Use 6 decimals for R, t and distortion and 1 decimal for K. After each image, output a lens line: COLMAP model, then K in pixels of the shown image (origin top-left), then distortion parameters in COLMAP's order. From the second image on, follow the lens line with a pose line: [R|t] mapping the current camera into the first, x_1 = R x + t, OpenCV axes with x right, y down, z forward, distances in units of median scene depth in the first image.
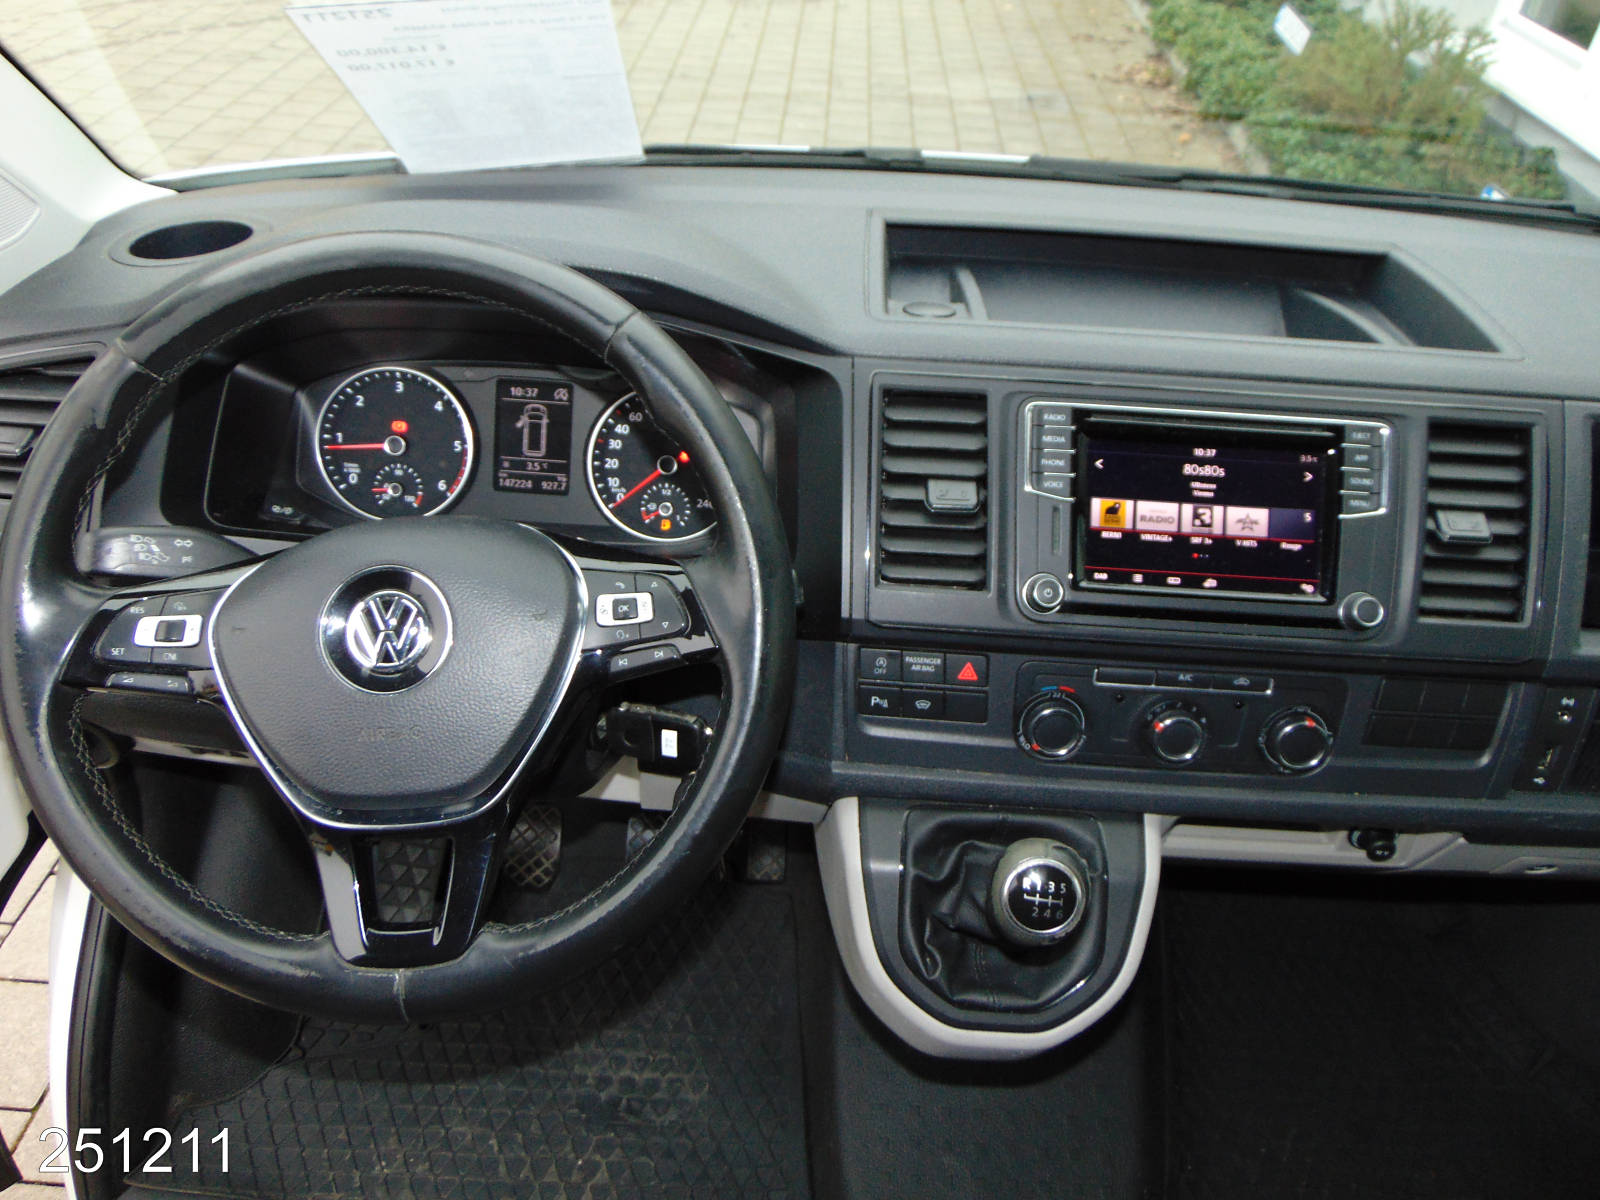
lens RADIAL K [[1193.6, 0, 795.2], [0, 1193.6, 595.4], [0, 0, 1]] dist [-0.019673, 0.047348]
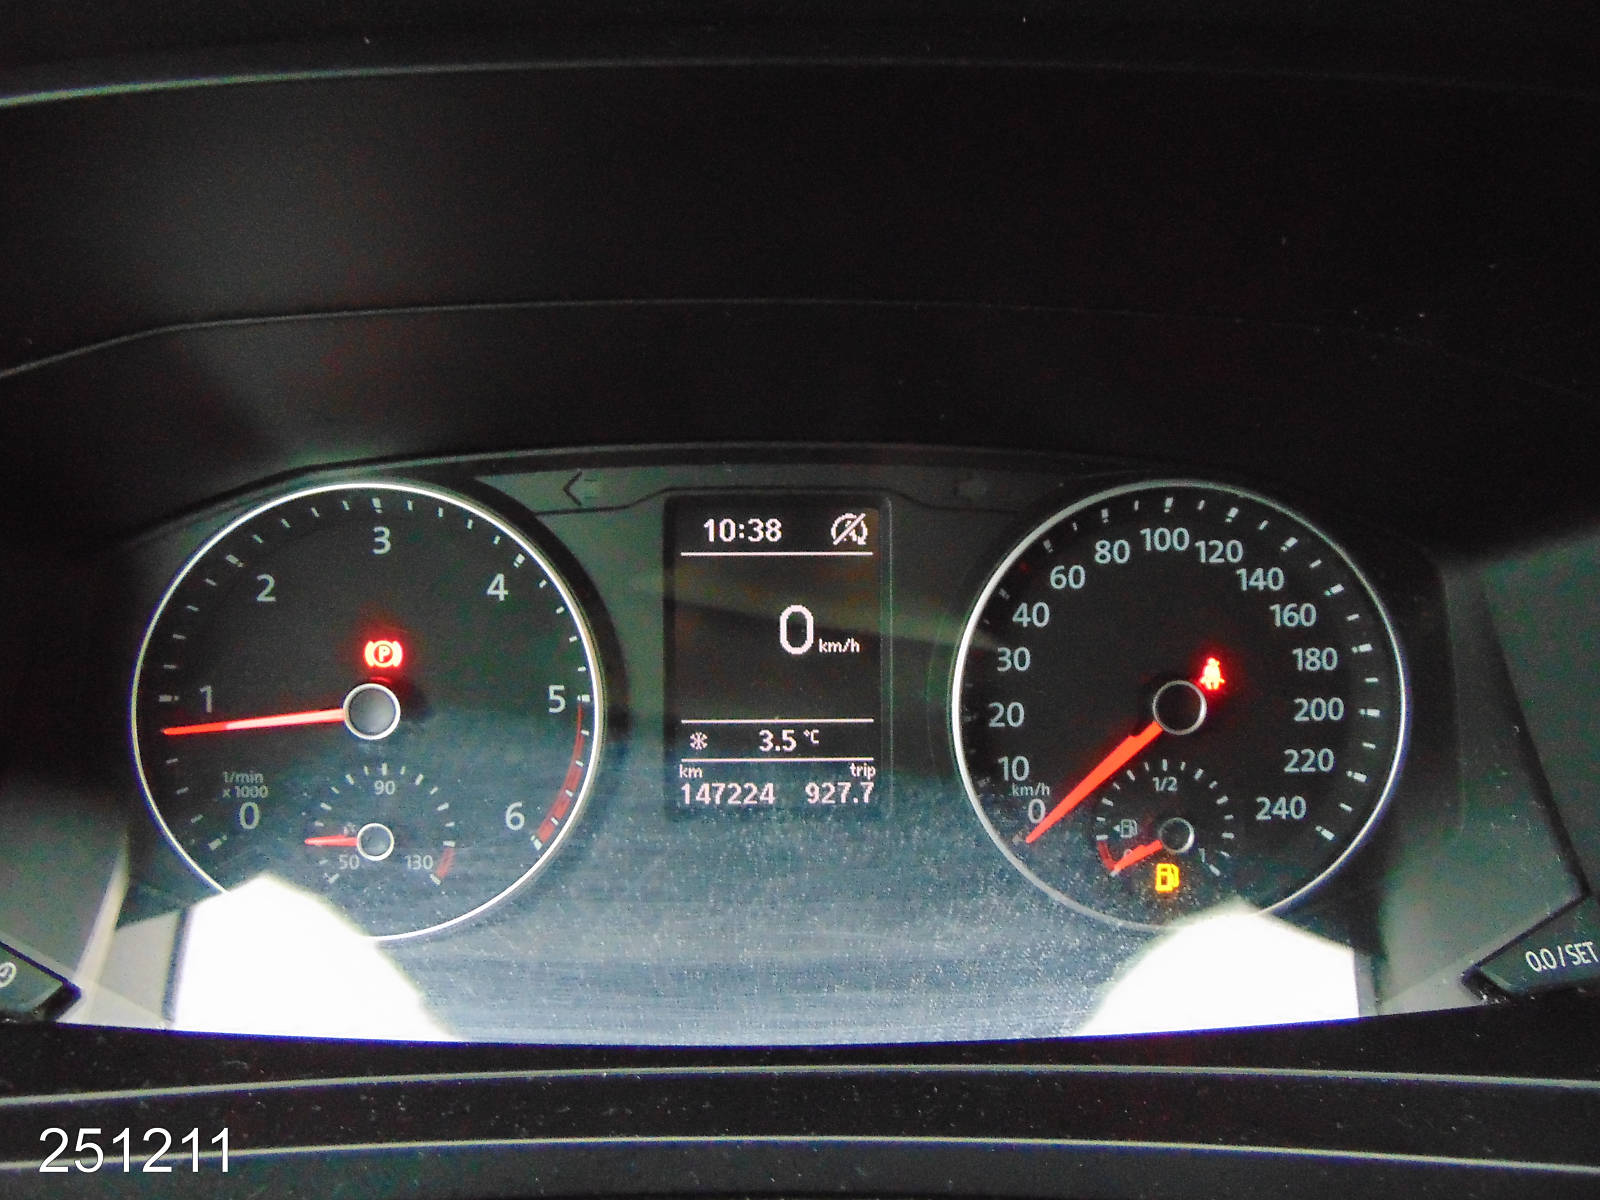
lens RADIAL K [[1193.6, 0, 806.8], [0, 1193.6, 602.6], [0, 0, 1]] dist [-0.019673, 0.047348]
pose [[0.996770, -0.074865, 0.029051, -0.263703], [0.078470, 0.984916, -0.154215, -0.113069], [-0.017067, 0.155997, 0.987610, 0.788278]]
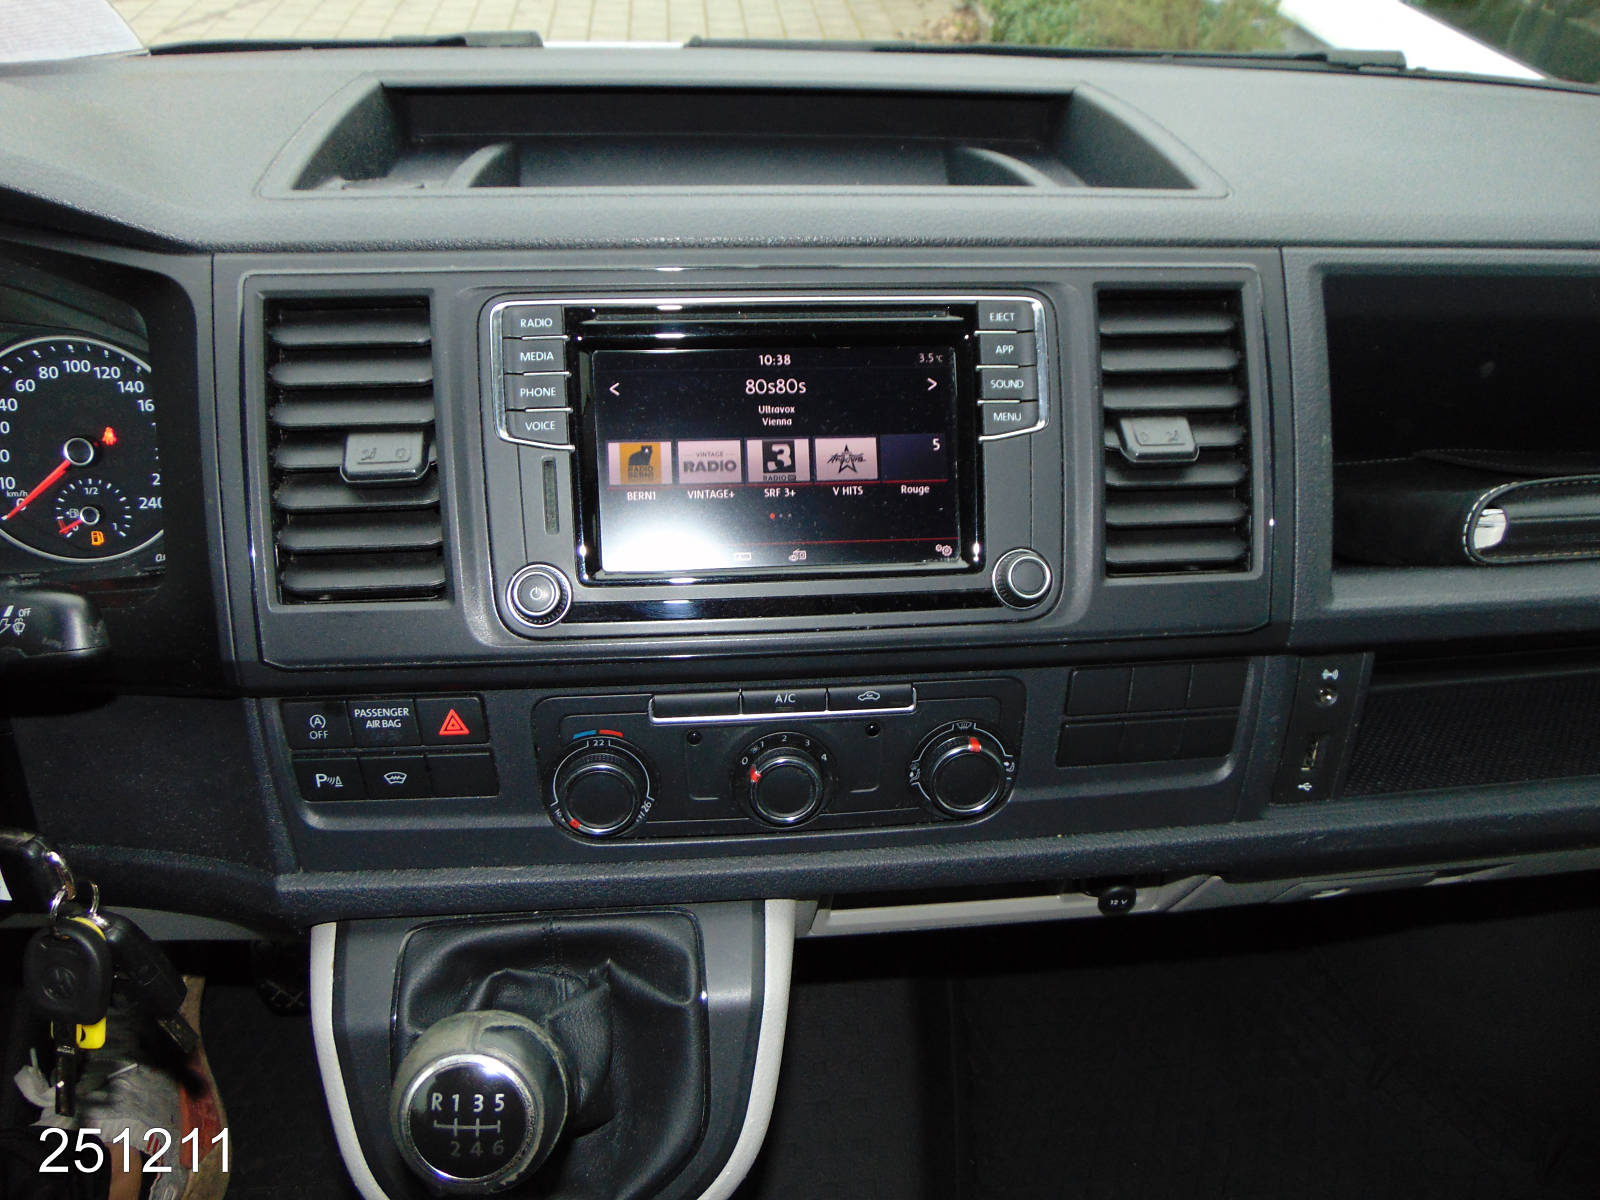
lens RADIAL K [[1193.6, 0, 793.5], [0, 1193.6, 593.1], [0, 0, 1]] dist [-0.019673, 0.047348]
pose [[0.991492, -0.093233, 0.090837, 0.276113], [0.092605, 0.995641, 0.011114, 0.002988], [-0.091477, -0.002607, 0.995804, 0.330258]]
